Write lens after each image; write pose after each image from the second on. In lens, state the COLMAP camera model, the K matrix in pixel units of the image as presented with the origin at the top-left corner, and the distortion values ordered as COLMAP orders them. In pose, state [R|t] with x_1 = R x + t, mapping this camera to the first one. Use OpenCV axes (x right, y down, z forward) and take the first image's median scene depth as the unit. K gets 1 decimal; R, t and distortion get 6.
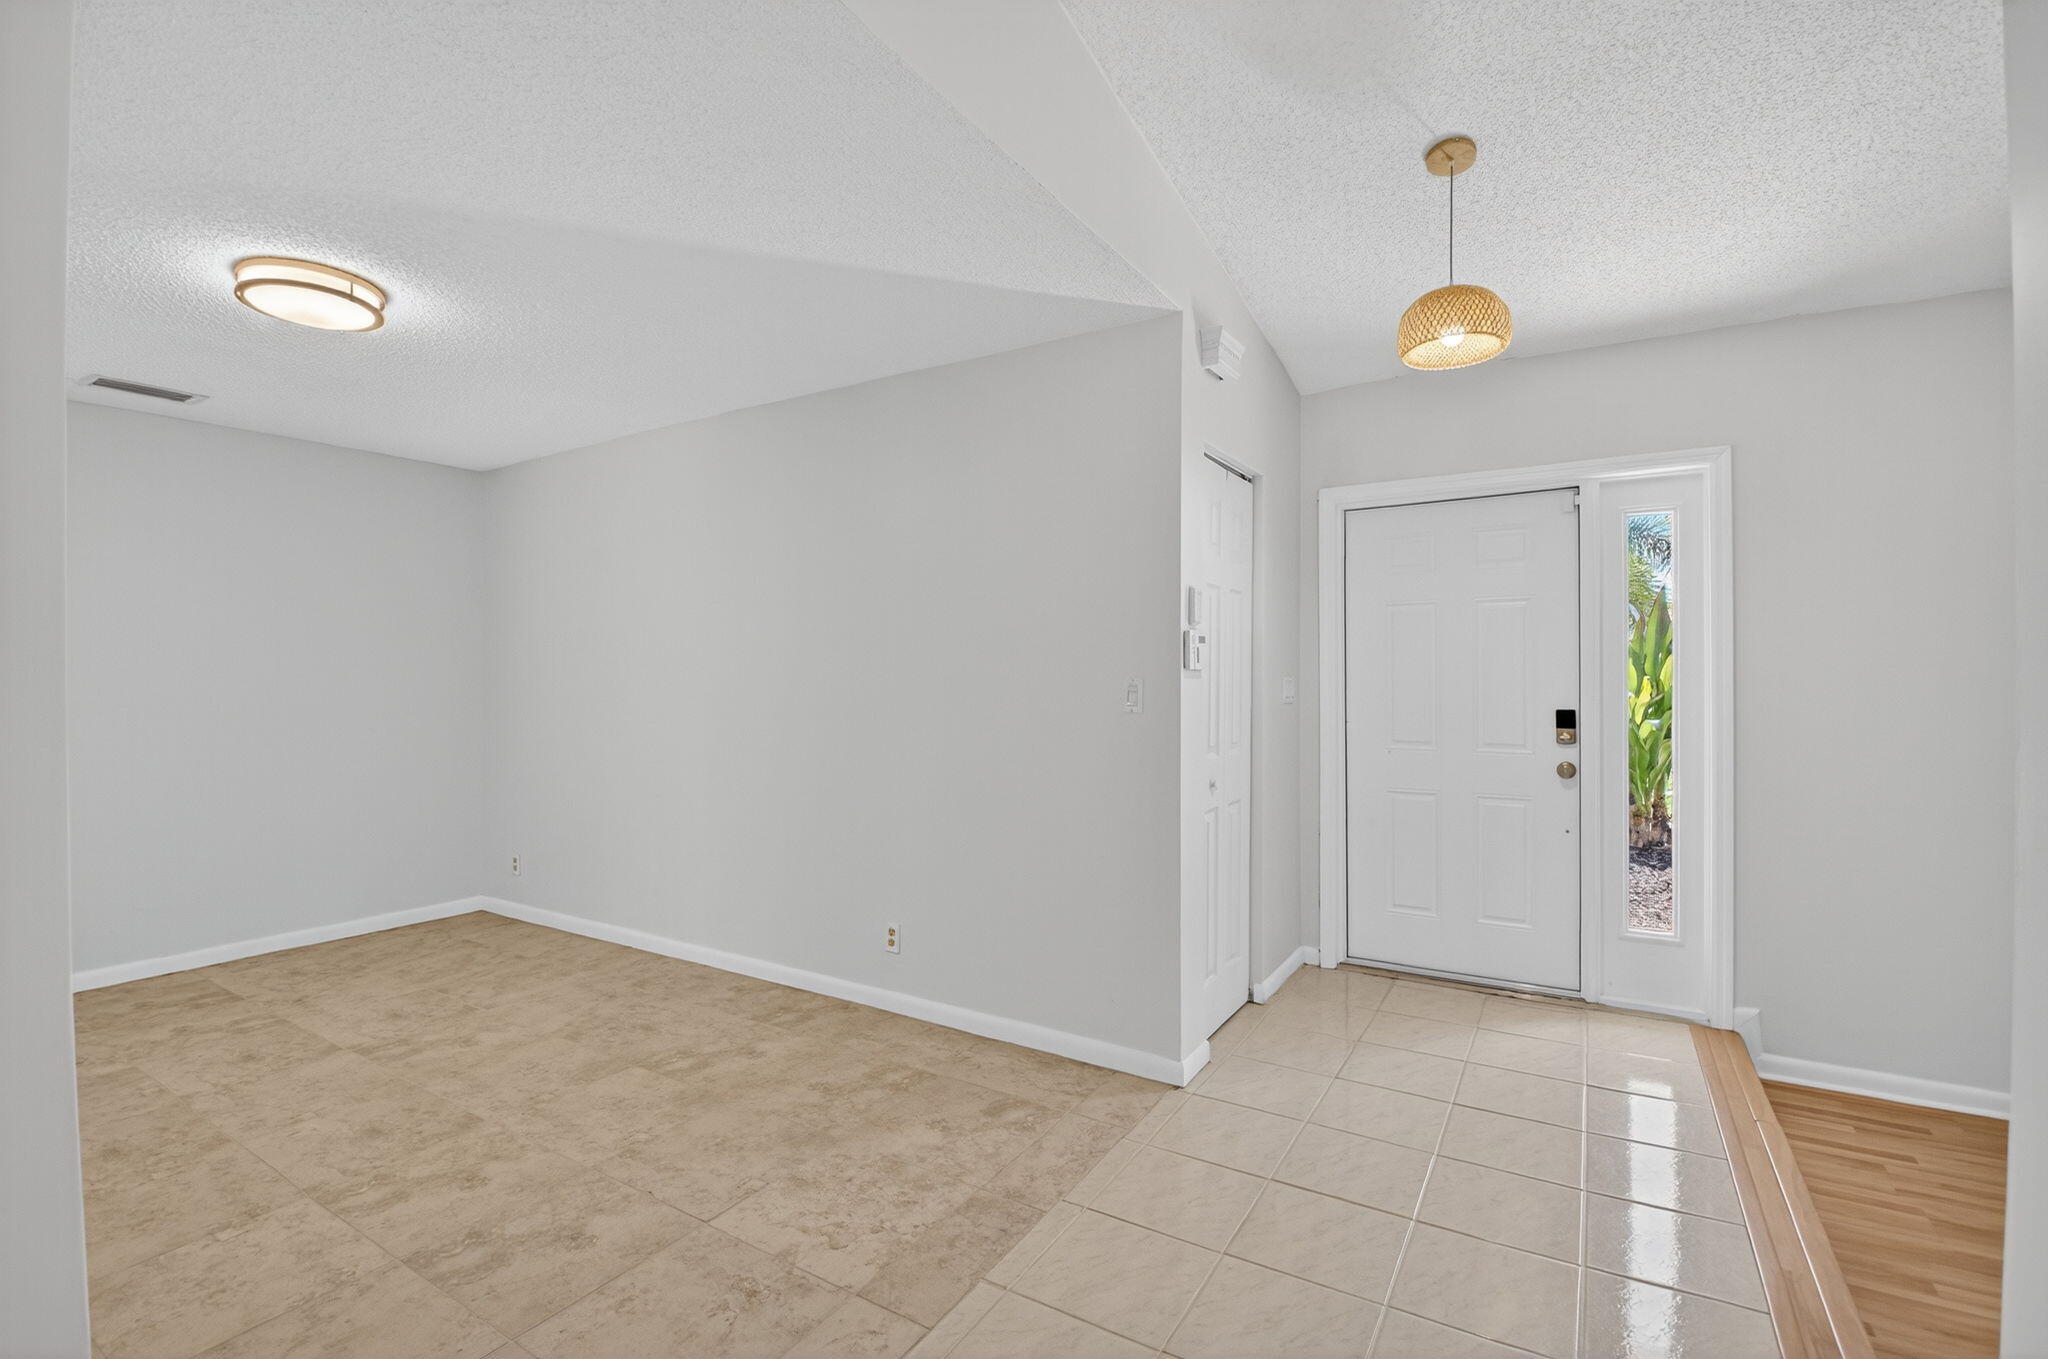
lens RADIAL K [[905.0, 0, 1014.4], [0, 905.0, 661.0], [0, 0, 1]] dist [-0.002633, -0.013113]
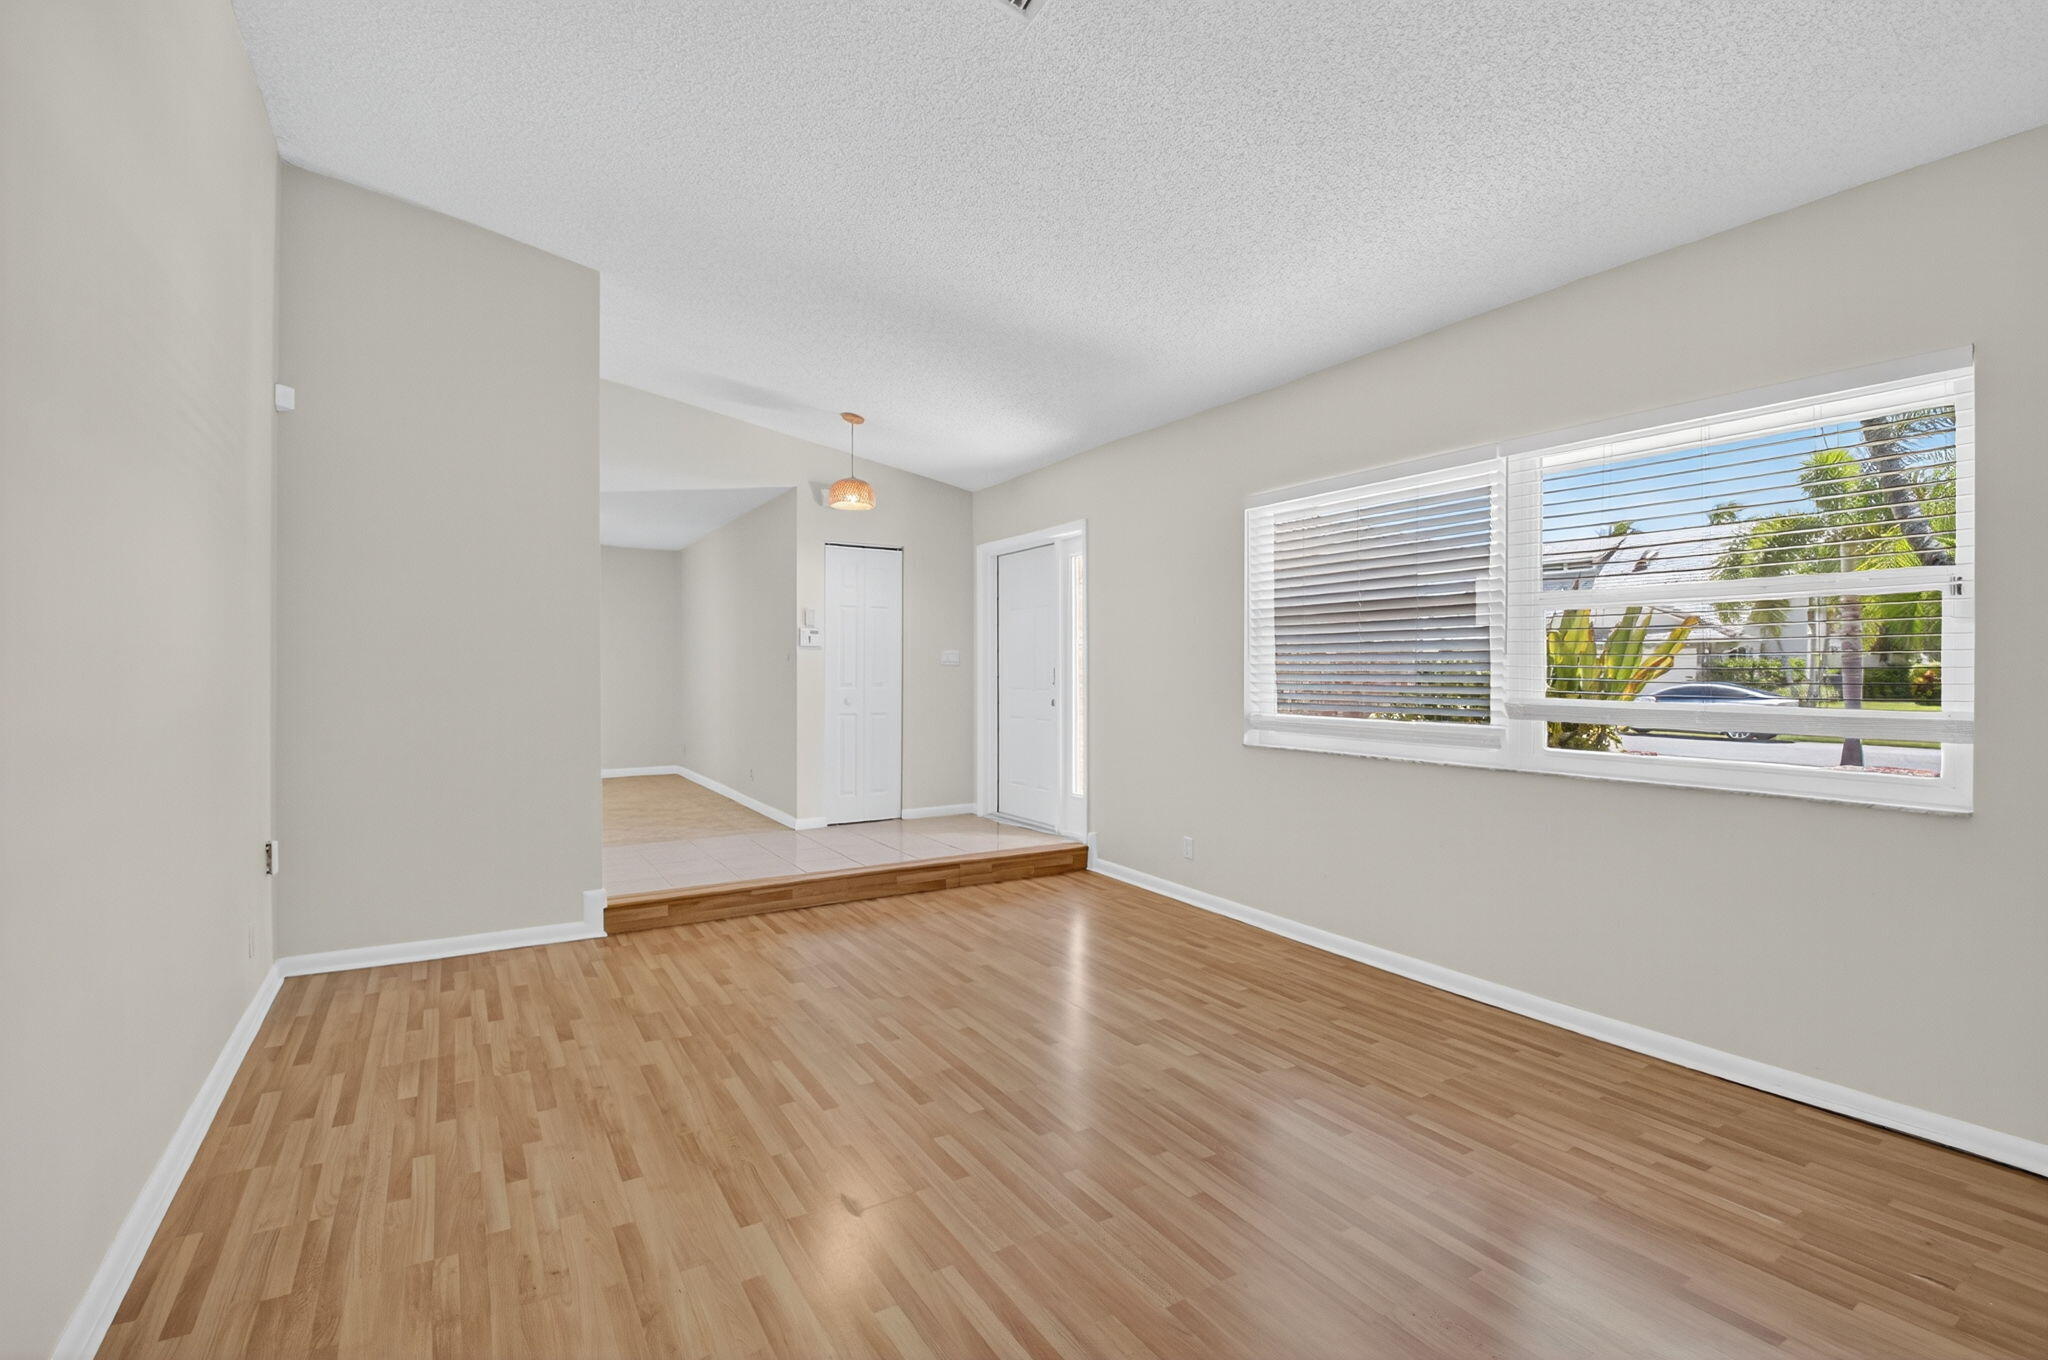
lens RADIAL K [[906.6, 0, 1051.1], [0, 906.6, 675.0], [0, 0, 1]] dist [0.017050, -0.028435]
pose [[0.906956, 0.007619, -0.421156, 1.391819], [-0.001062, 0.999875, 0.015800, 0.038176], [0.421223, -0.013883, 0.906851, -0.637761]]
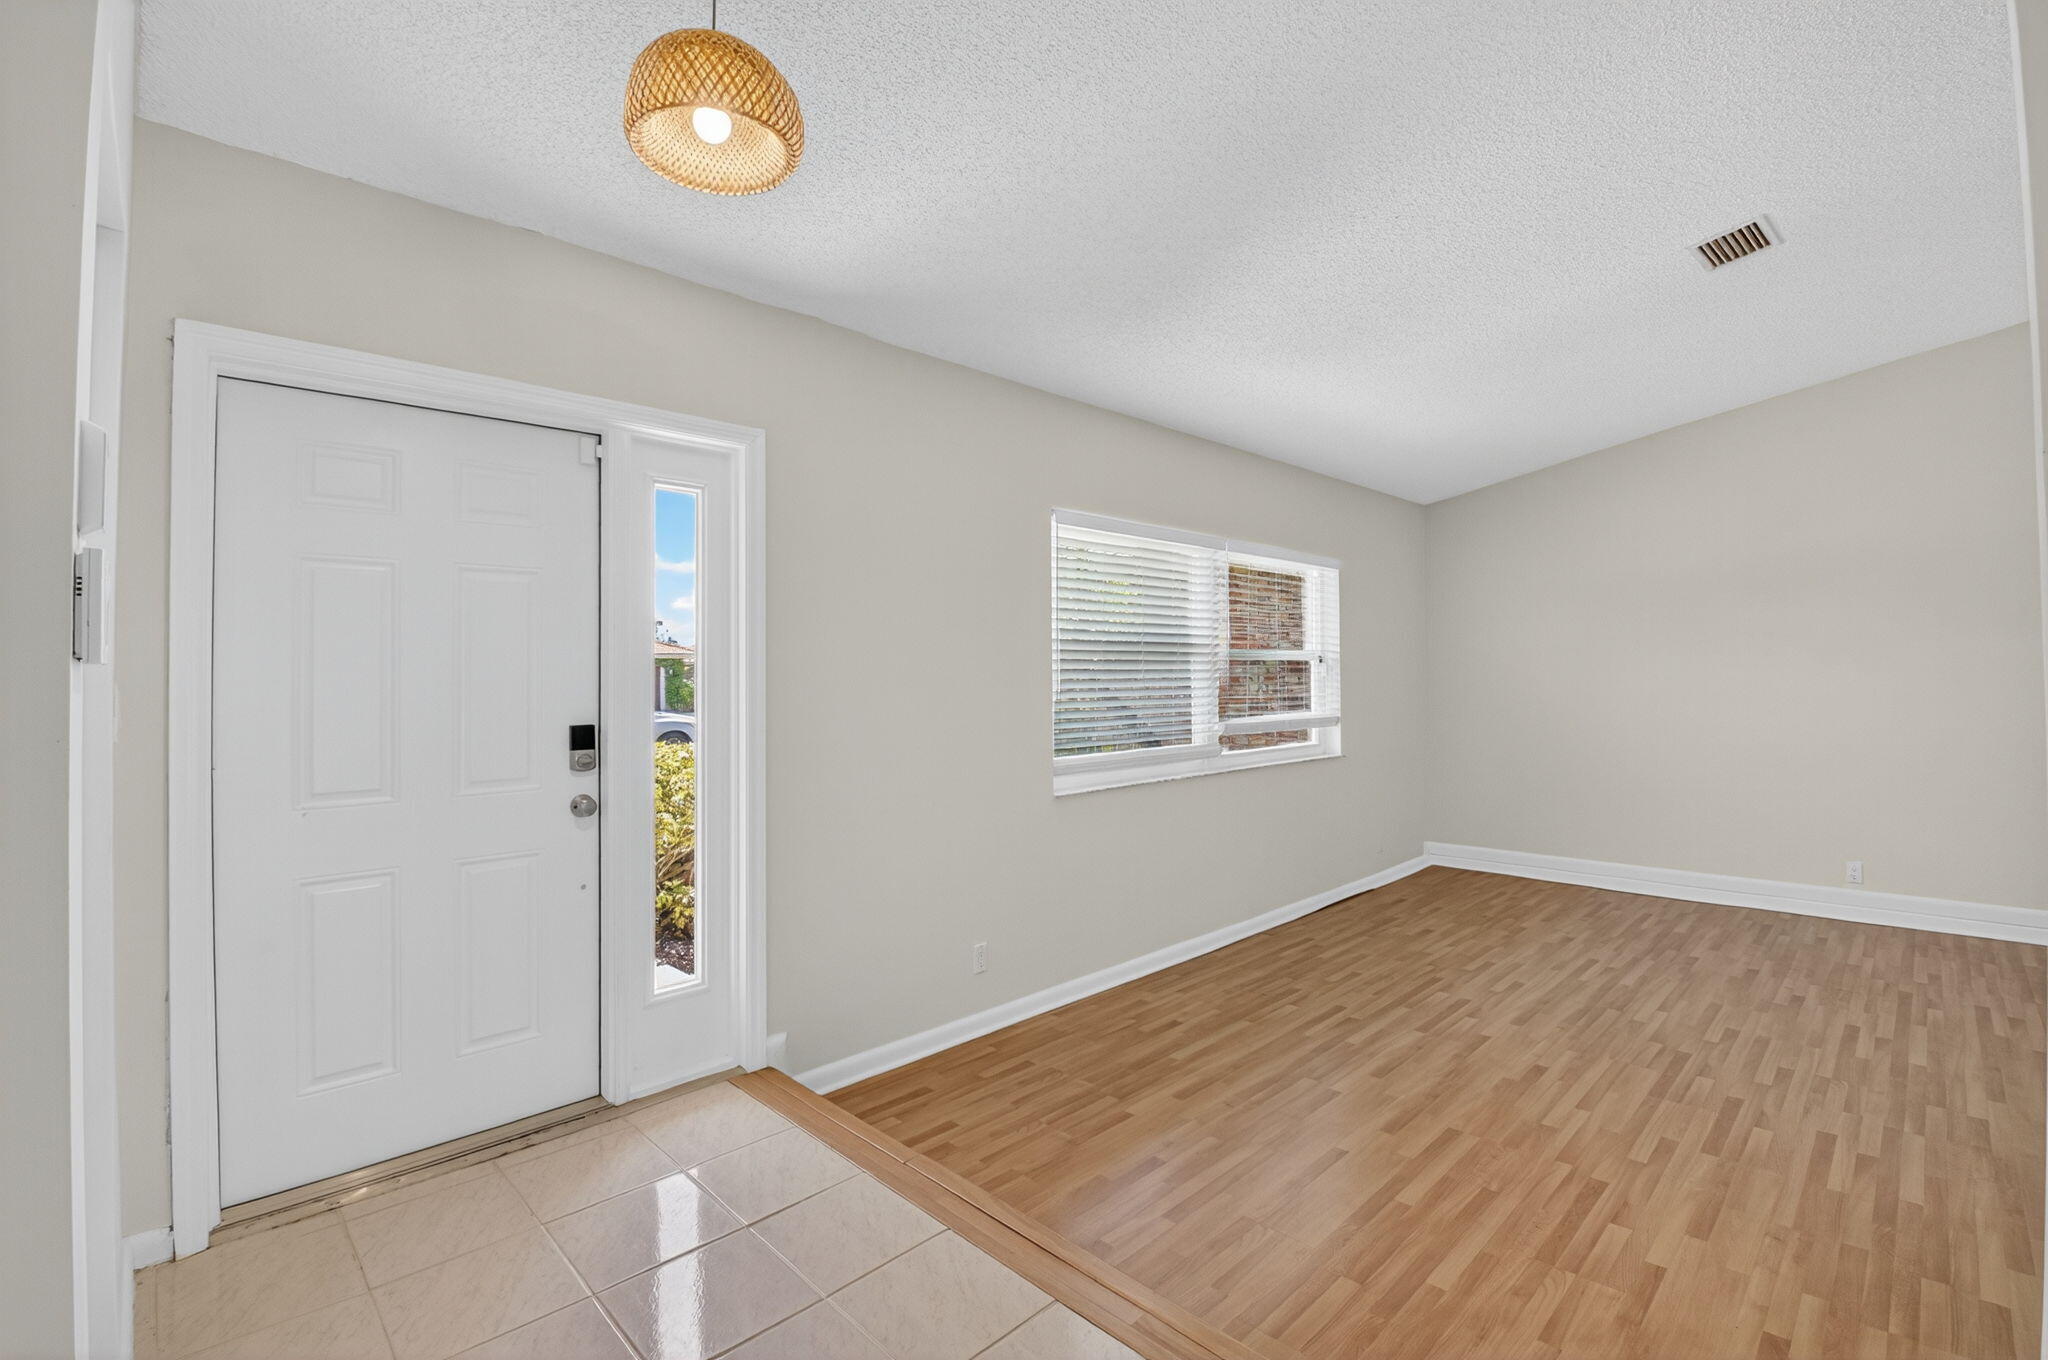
lens RADIAL K [[905.0, 0, 1014.4], [0, 905.0, 661.5], [0, 0, 1]] dist [-0.002633, -0.013113]
pose [[0.241199, 0.018428, 0.970301, -0.036021], [-0.004823, 0.999830, -0.017790, 0.012742], [-0.970464, -0.000389, 0.241247, 0.480814]]
